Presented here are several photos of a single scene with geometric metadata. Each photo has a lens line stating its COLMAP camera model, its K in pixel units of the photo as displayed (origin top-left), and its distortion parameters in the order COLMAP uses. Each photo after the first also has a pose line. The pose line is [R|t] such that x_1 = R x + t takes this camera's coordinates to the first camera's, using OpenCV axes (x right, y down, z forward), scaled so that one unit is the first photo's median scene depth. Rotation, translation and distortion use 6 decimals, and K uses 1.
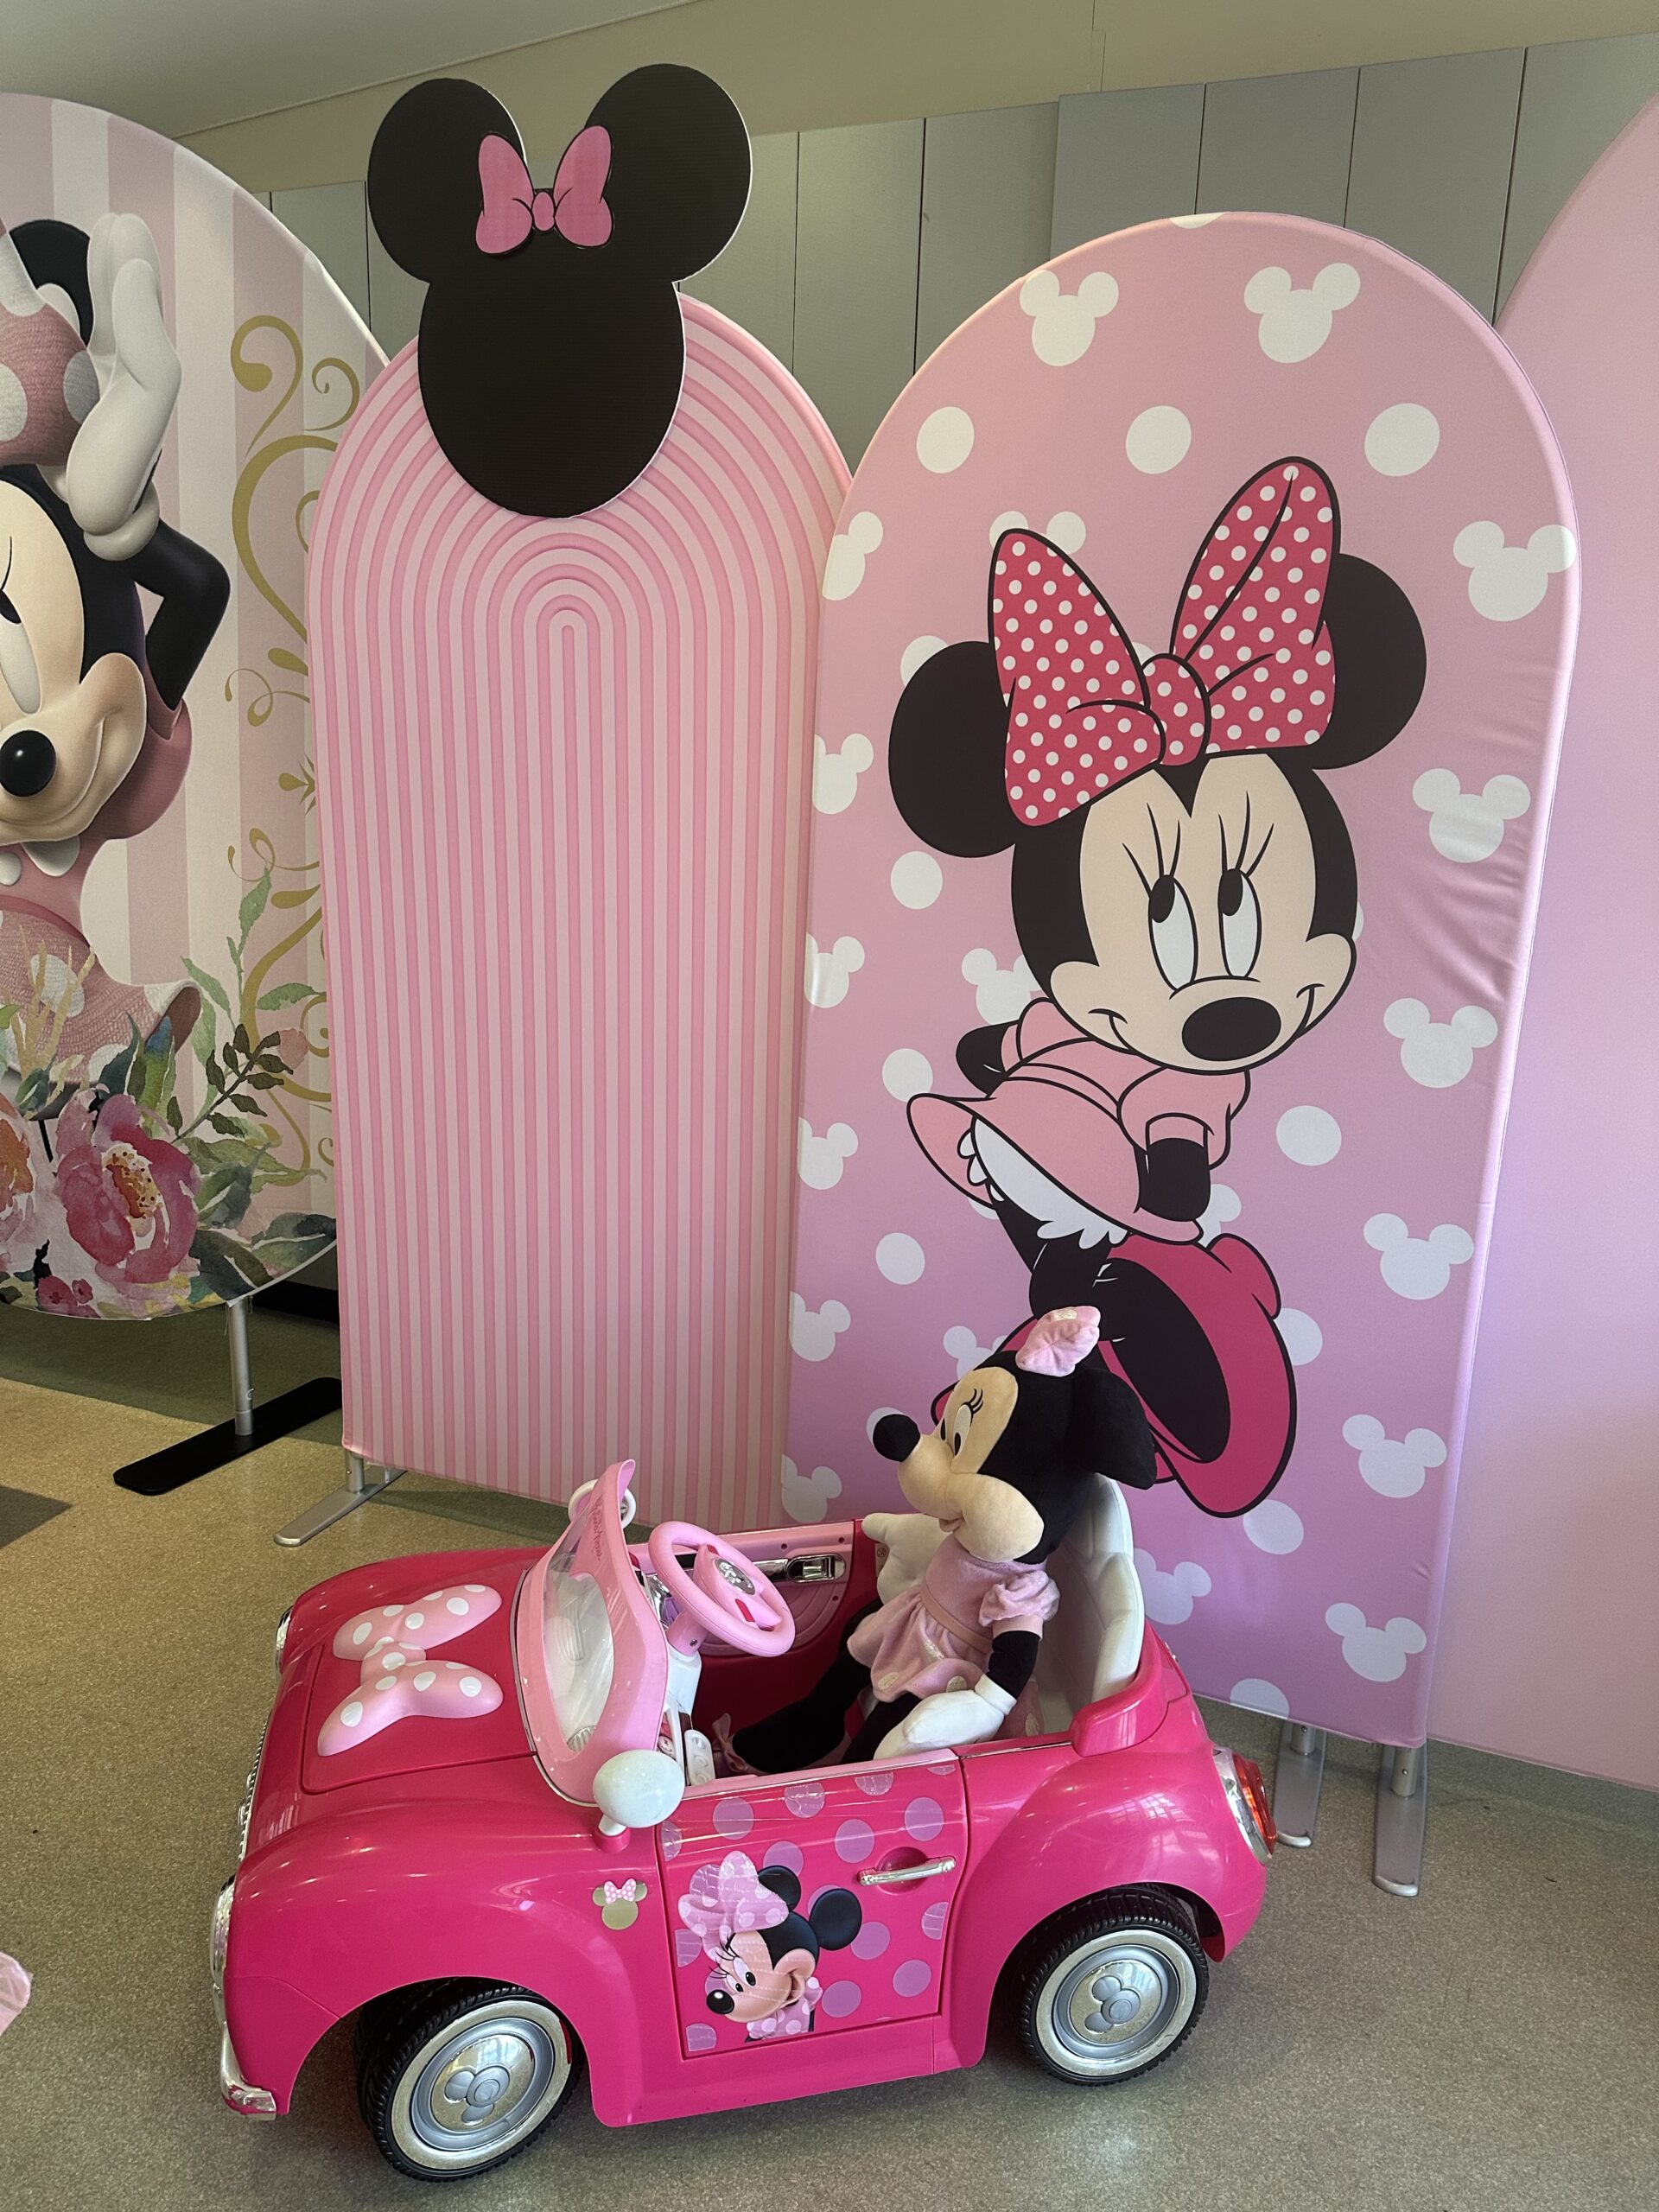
lens RADIAL K [[1541.7, 0, 826.7], [0, 1541.7, 1098.6], [0, 0, 1]] dist [0.160769, -0.329296]
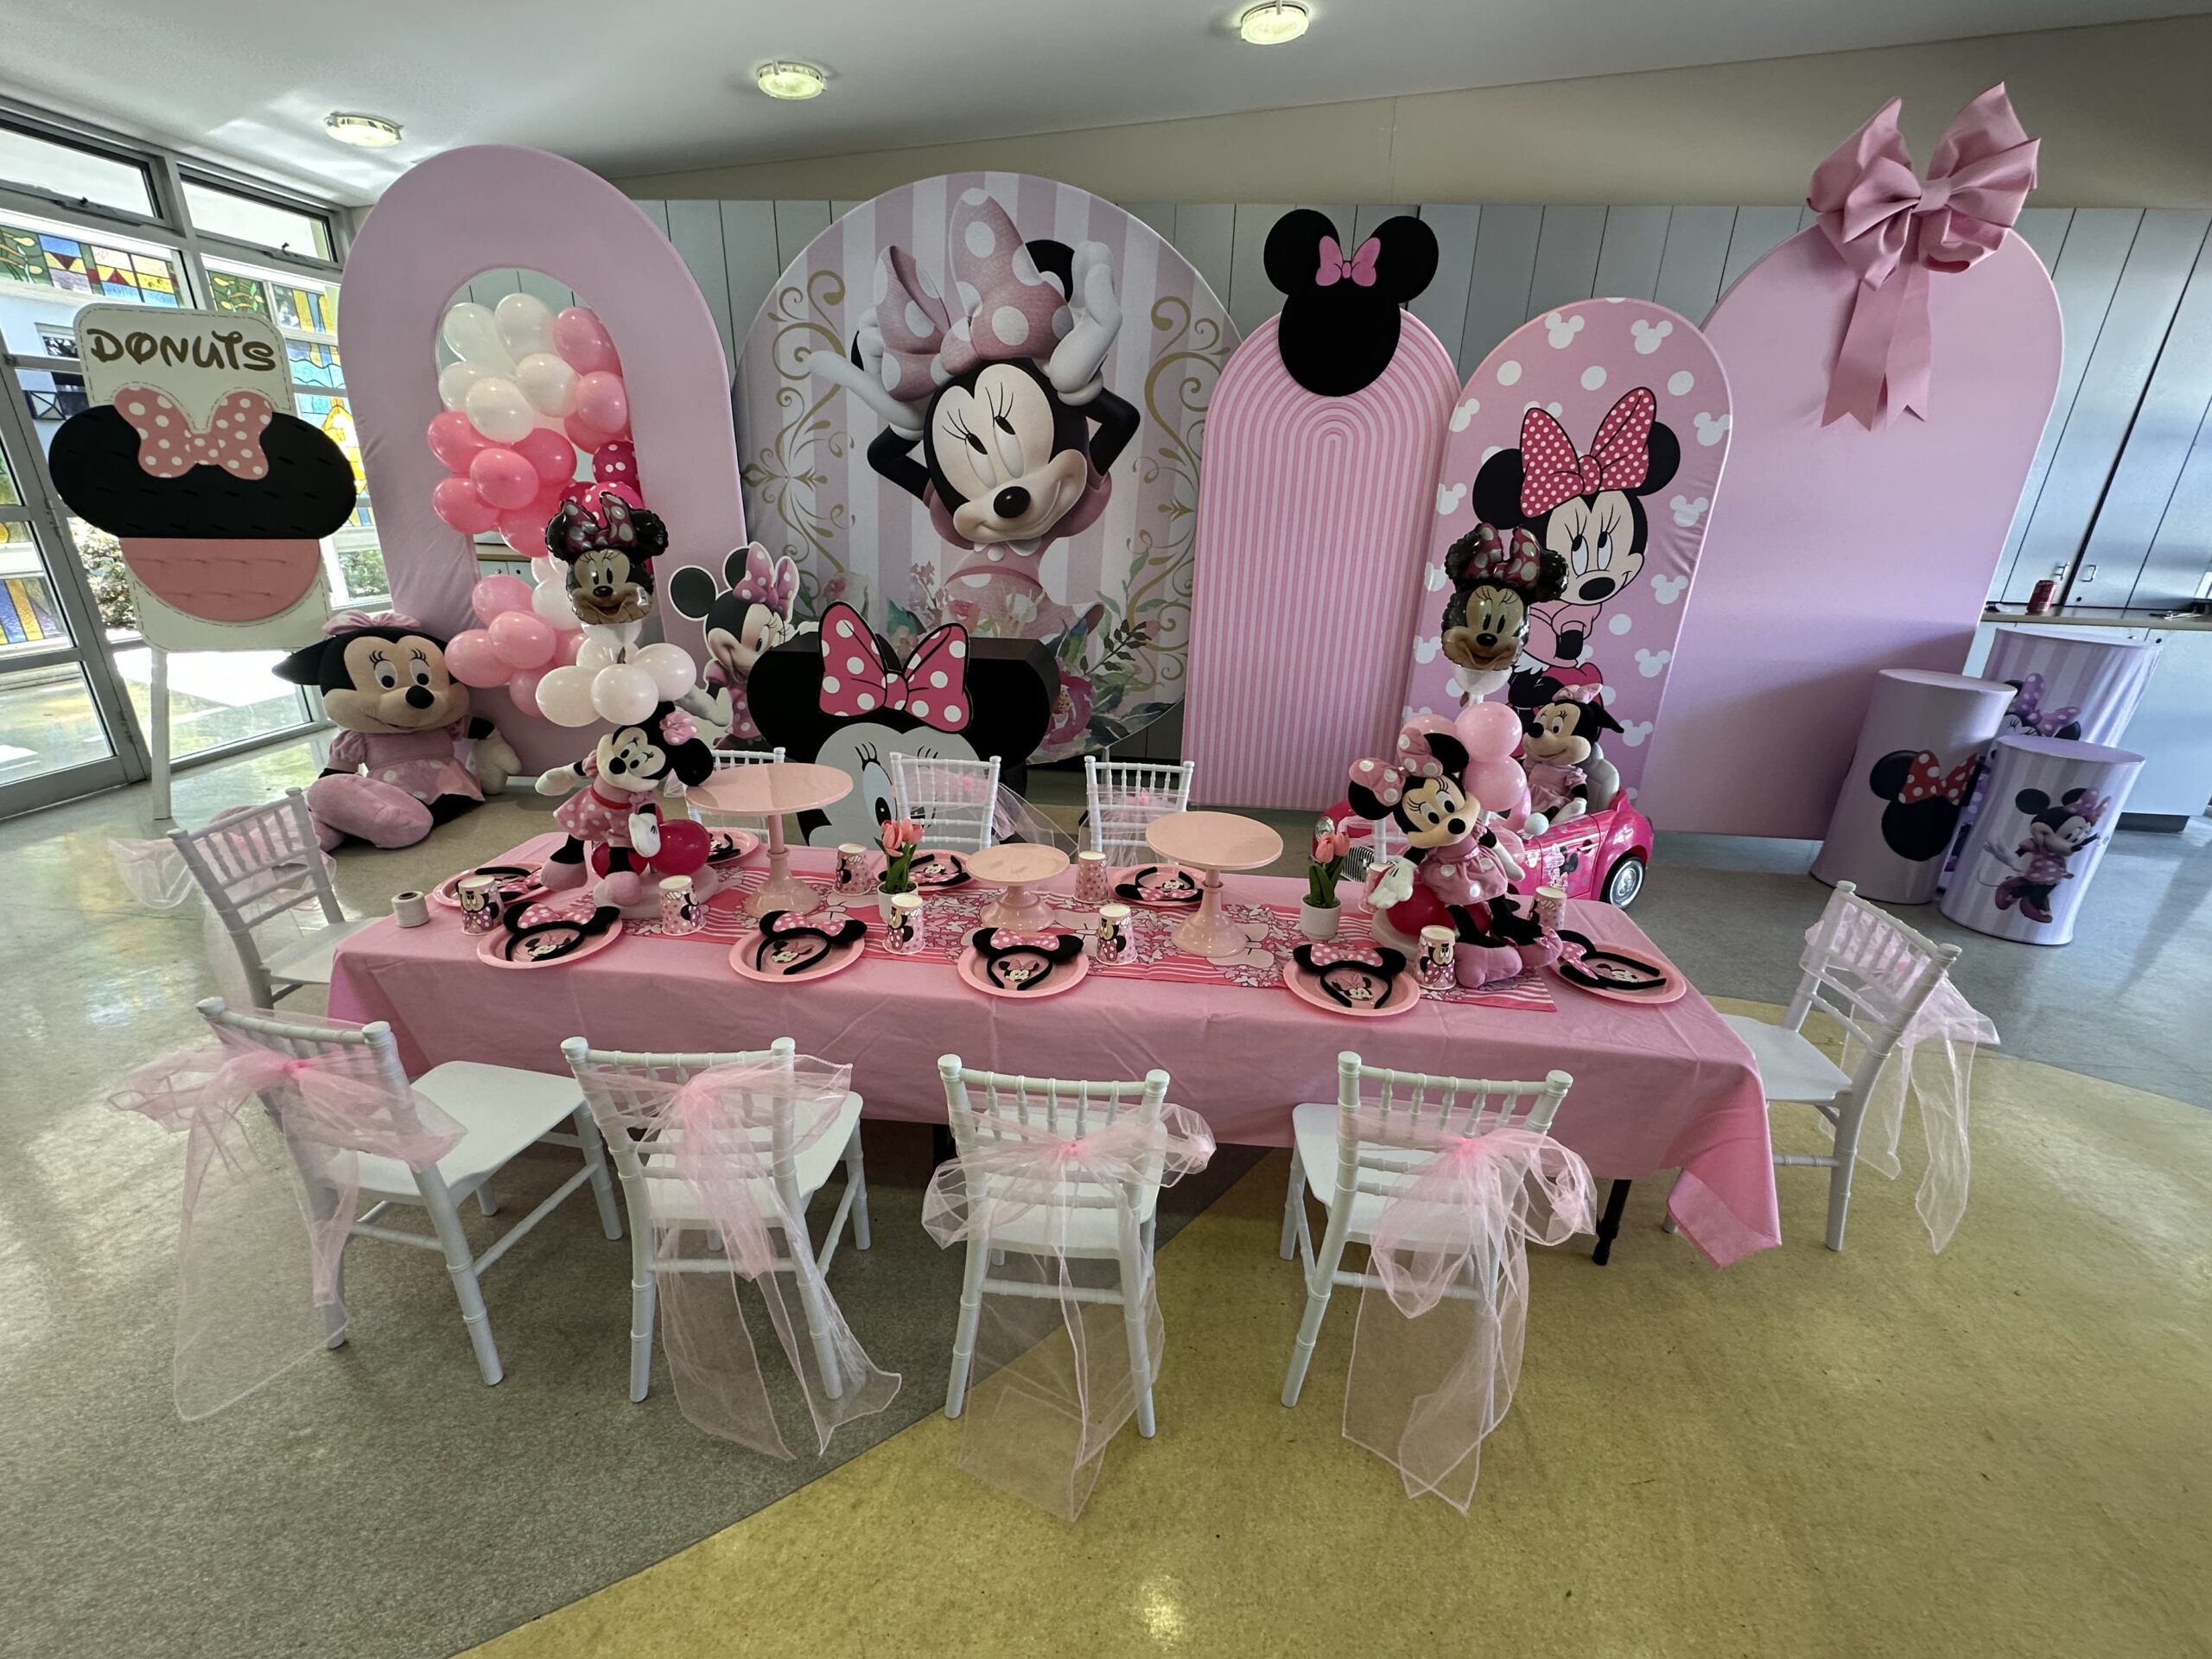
lens RADIAL K [[929.6, 0, 1102.6], [0, 929.6, 829.7], [0, 0, 1]] dist [-0.005000, 0.001178]
pose [[0.956083, -0.111627, 0.271007, -1.053866], [0.074602, 0.986864, 0.143298, 0.075527], [-0.283443, -0.116787, 0.951851, -0.401508]]
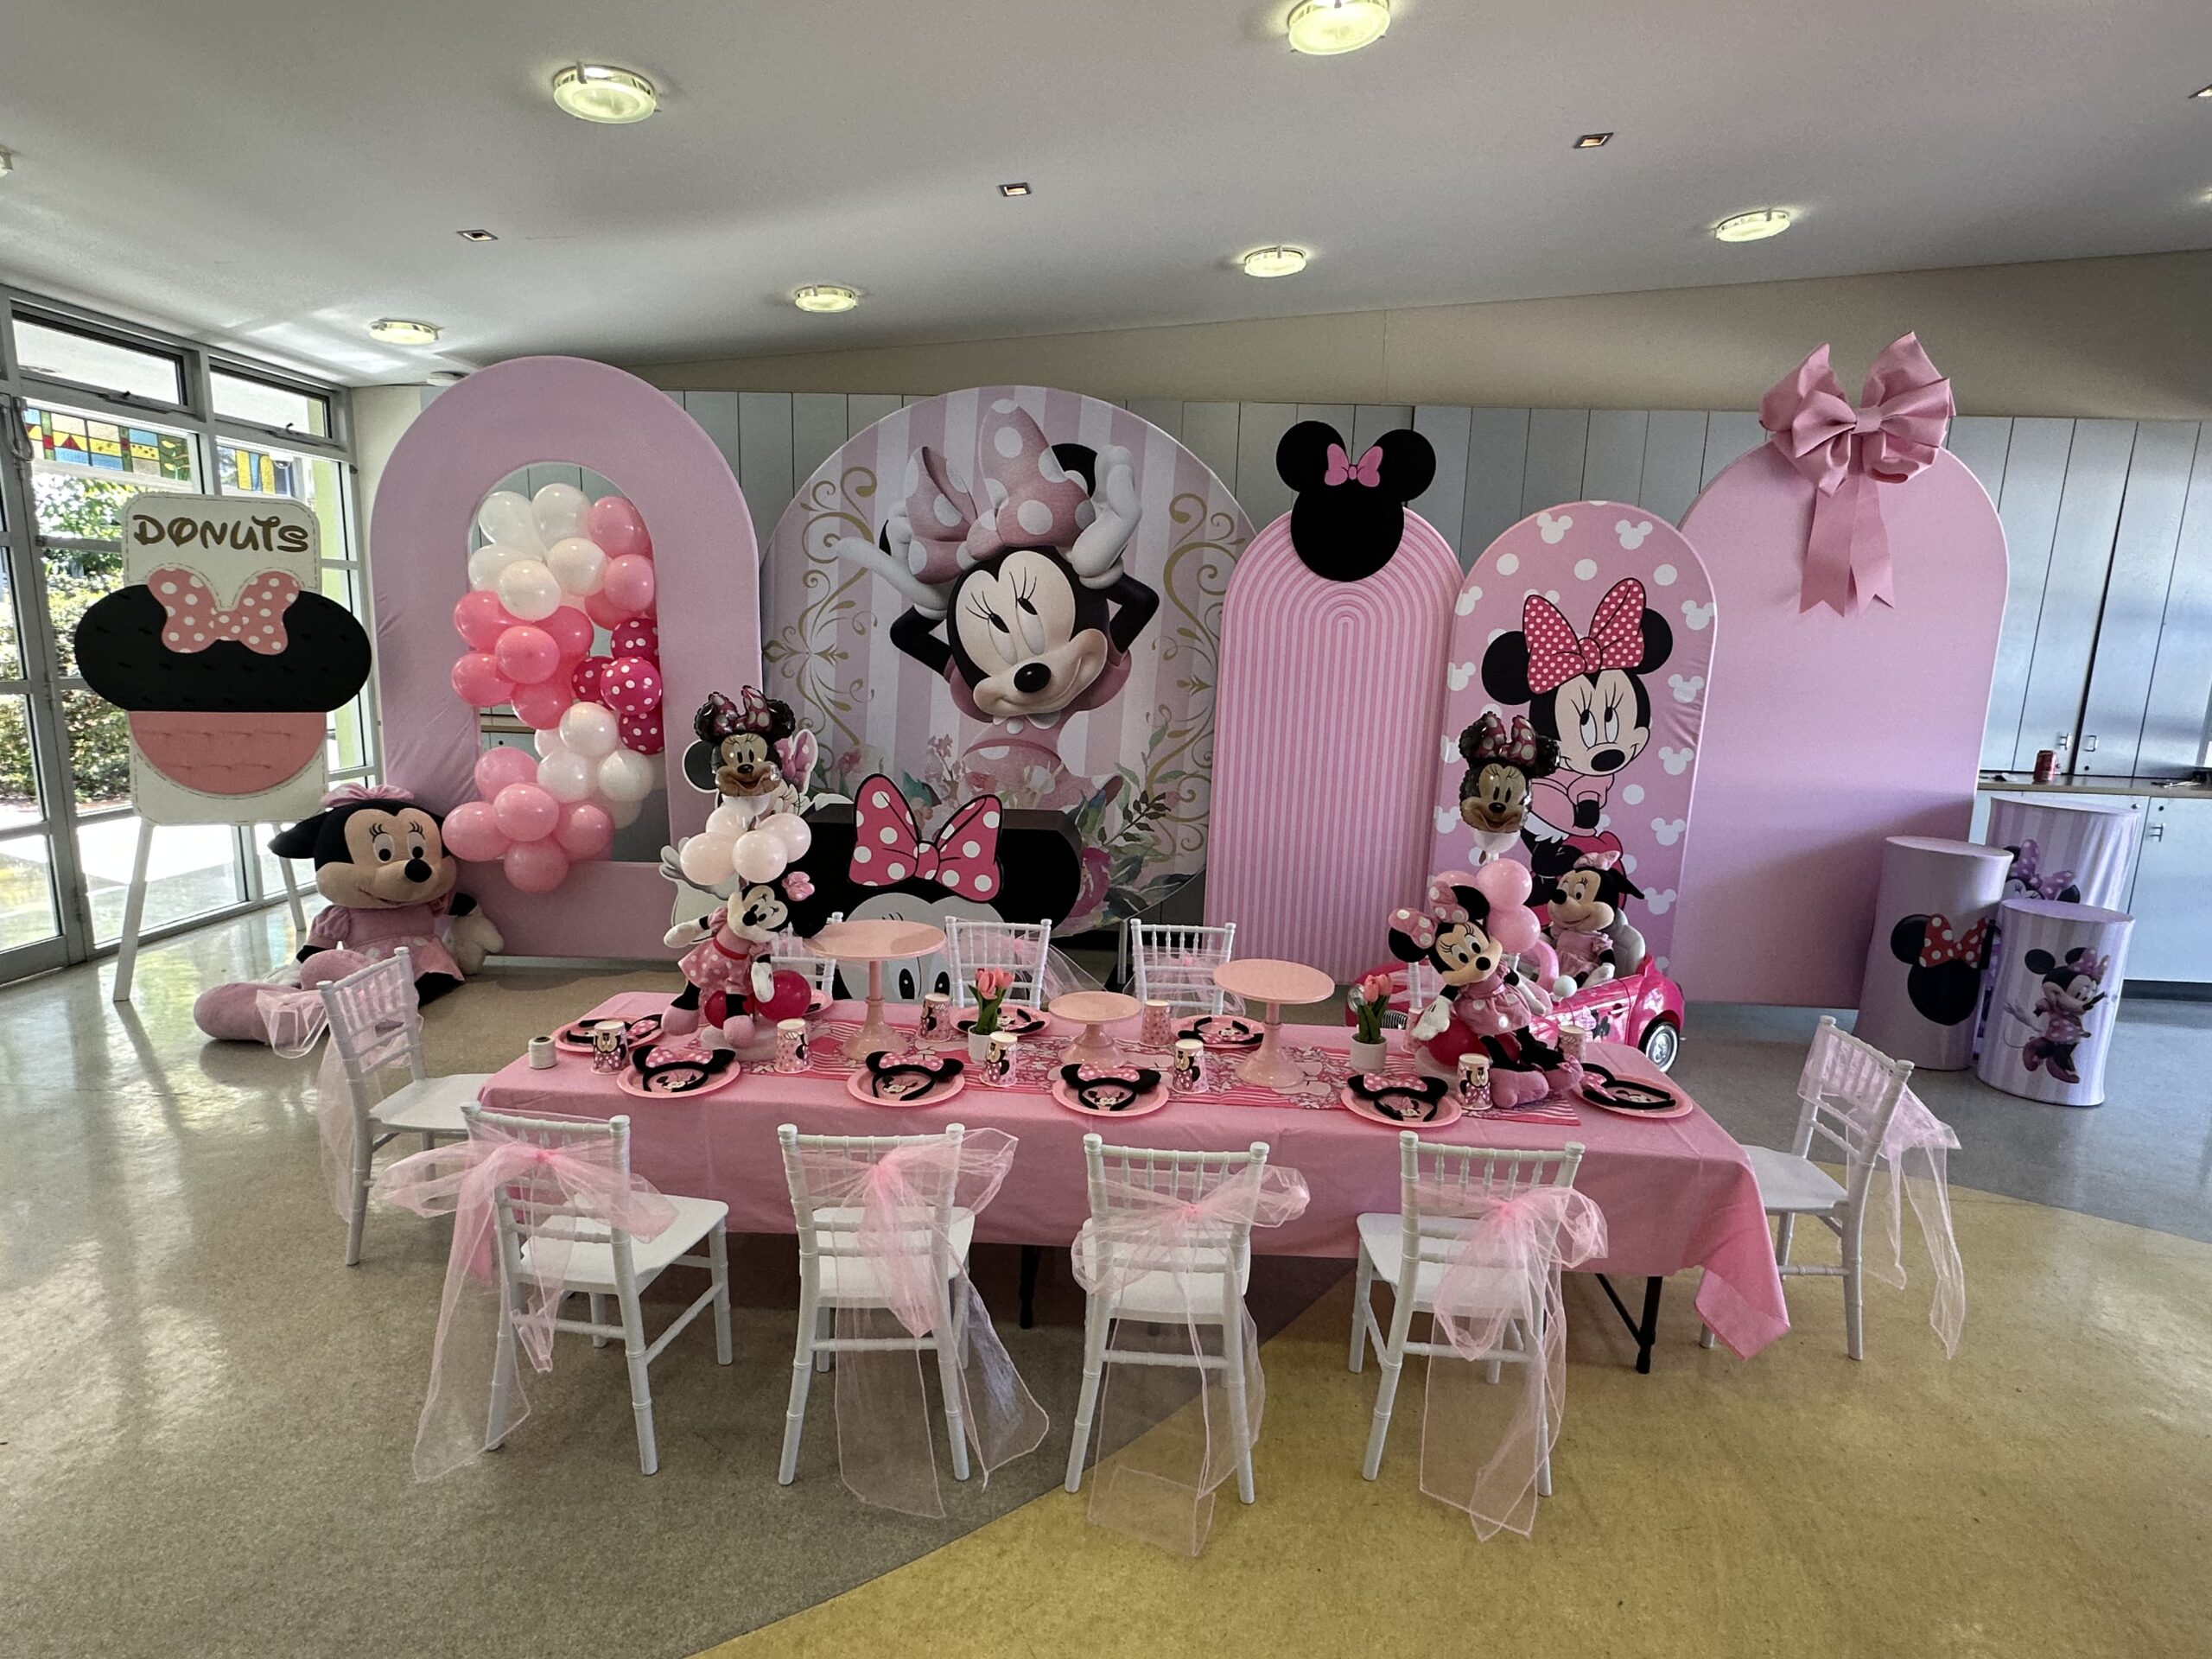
lens RADIAL K [[1136.9, 0, 1100.2], [0, 1136.9, 838.0], [0, 0, 1]] dist [-0.002740, -0.000276]
pose [[0.945373, -0.064646, 0.319515, -1.258323], [0.079164, 0.996327, -0.032646, 0.089655], [-0.316231, 0.056156, 0.947019, -0.682527]]
